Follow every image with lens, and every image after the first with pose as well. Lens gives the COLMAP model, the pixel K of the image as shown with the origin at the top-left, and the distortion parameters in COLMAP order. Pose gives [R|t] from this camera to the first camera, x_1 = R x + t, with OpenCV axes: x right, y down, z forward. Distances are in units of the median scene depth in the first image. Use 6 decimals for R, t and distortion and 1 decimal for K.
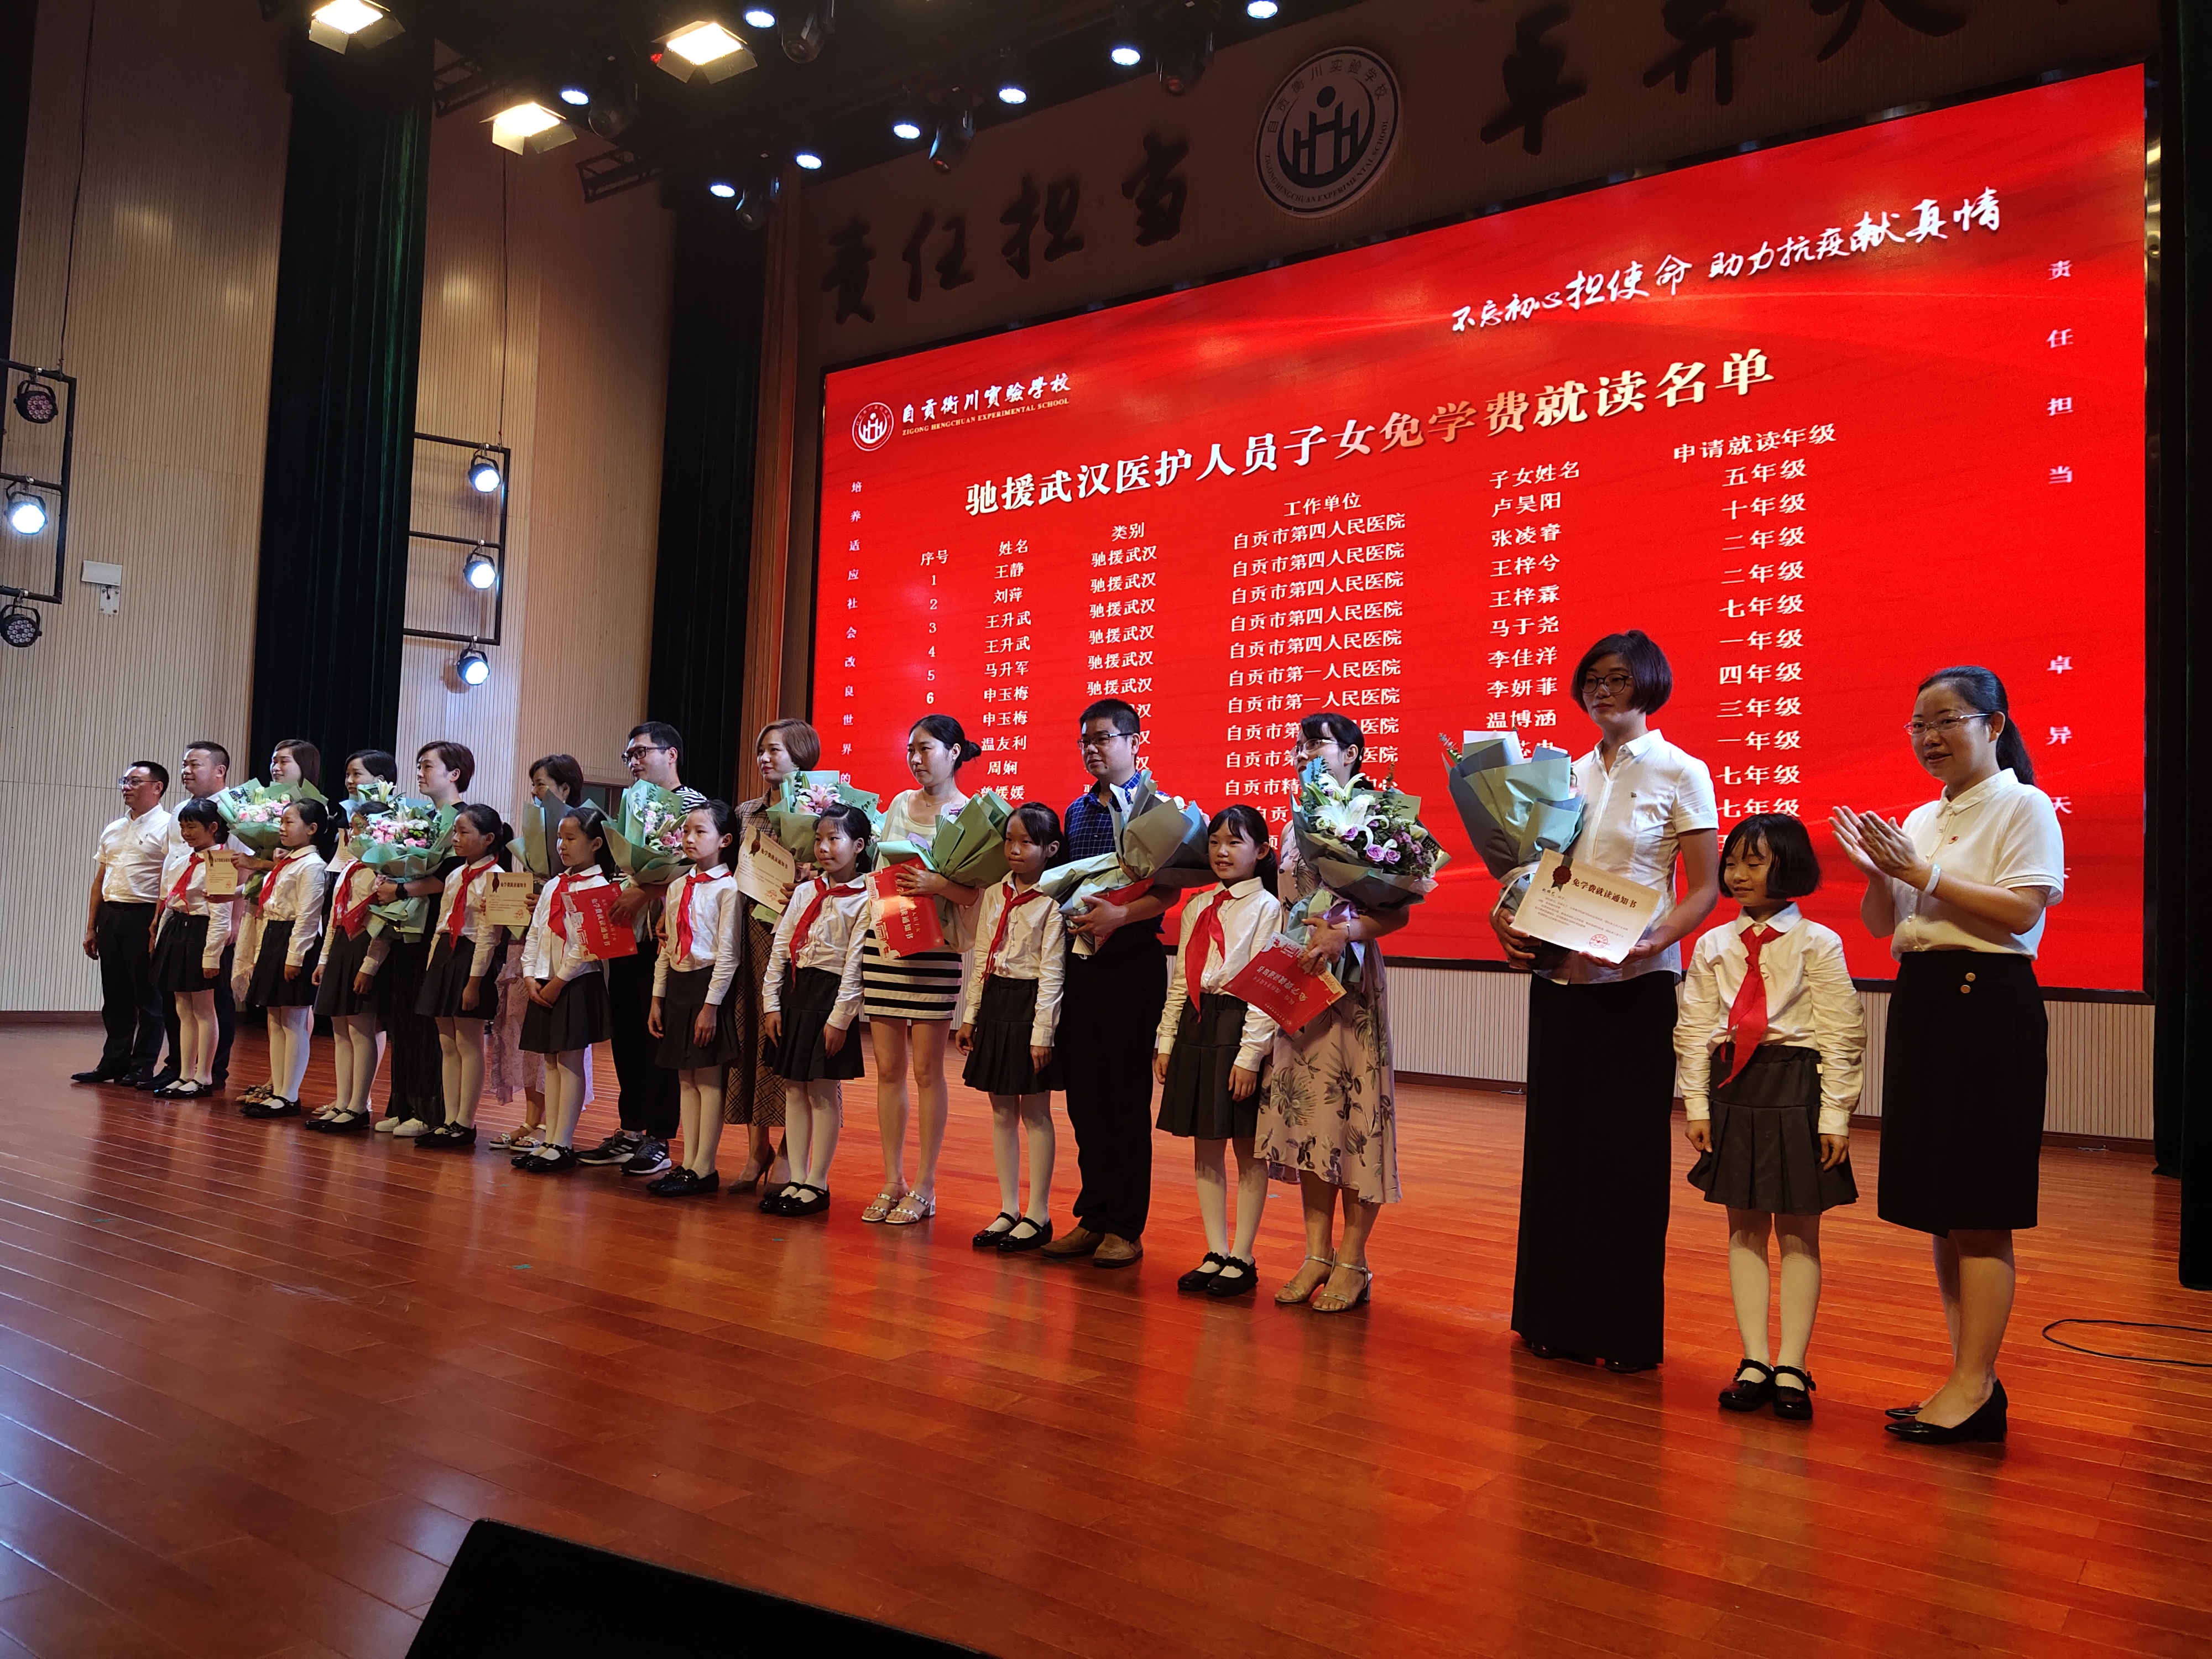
lens RADIAL K [[1623.3, 0, 1105.1], [0, 1623.3, 835.3], [0, 0, 1]] dist [0.099704, -0.128799]
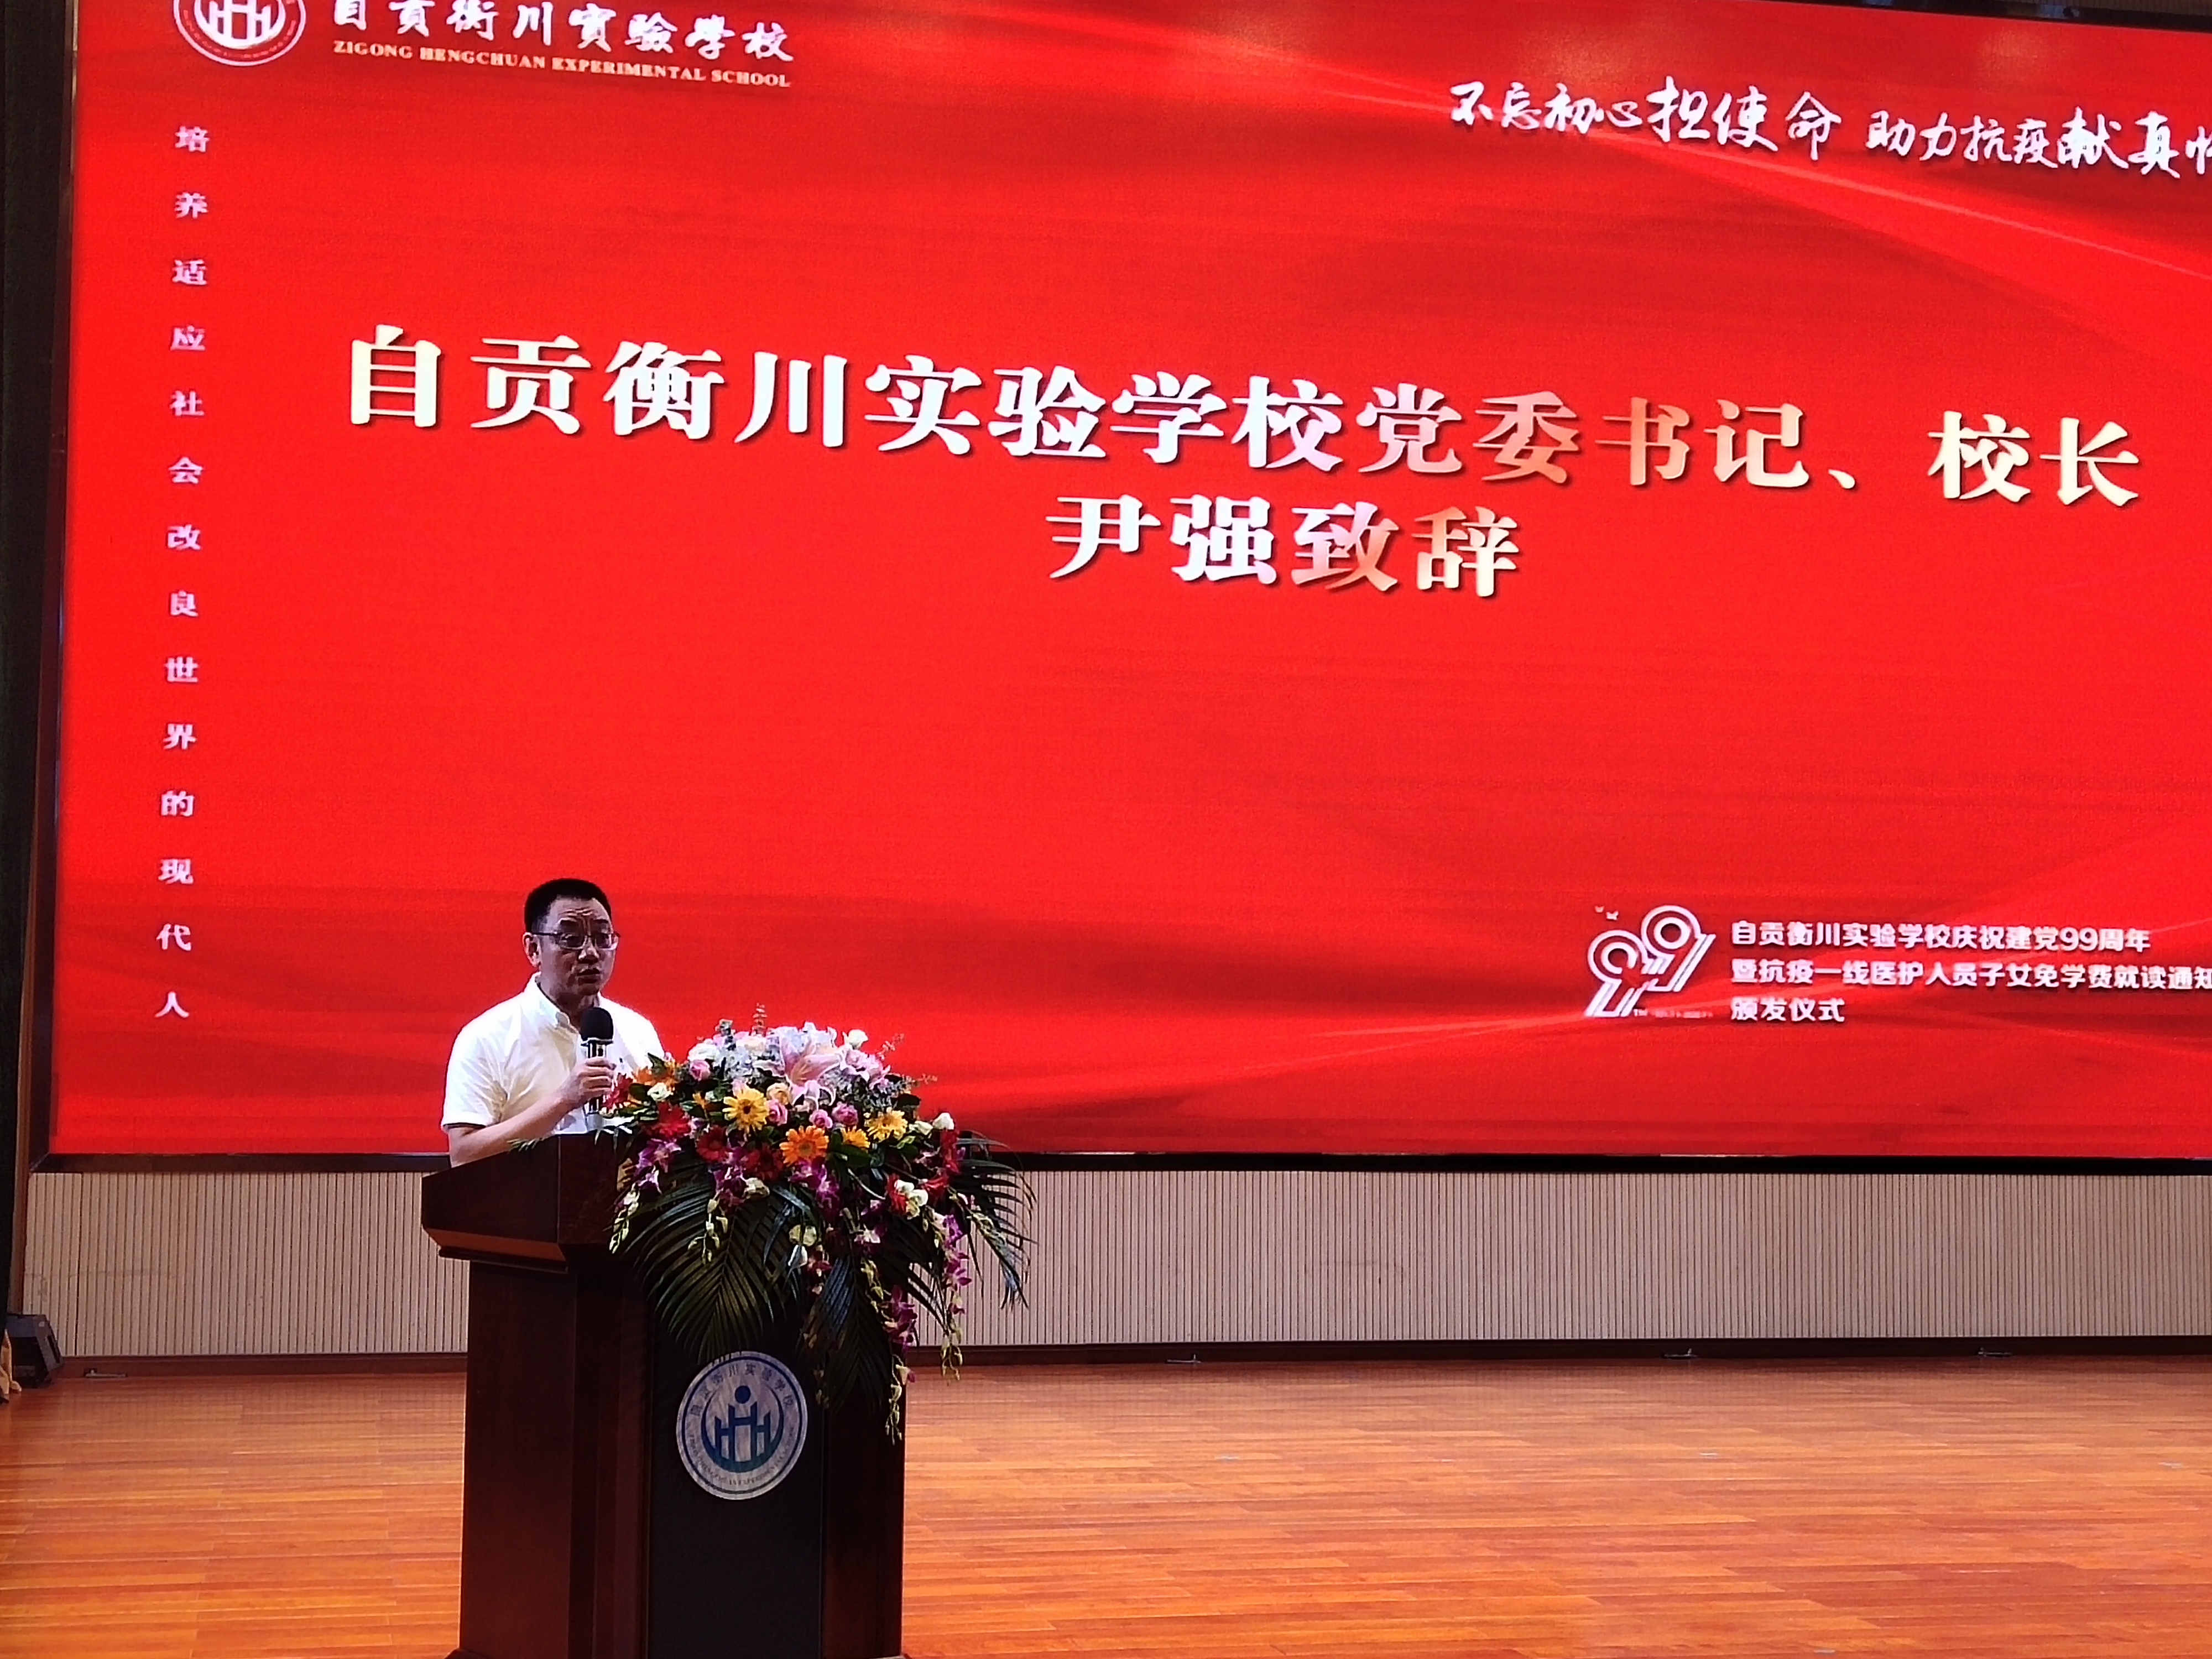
lens RADIAL K [[3440.5, 0, 1103.3], [0, 3440.5, 817.3], [0, 0, 1]] dist [0.053724, 0.000000]
pose [[0.656270, 0.017857, 0.754315, -0.831771], [-0.027296, 0.999627, 0.000083, -0.044618], [-0.754032, -0.020644, 0.656513, 0.240543]]
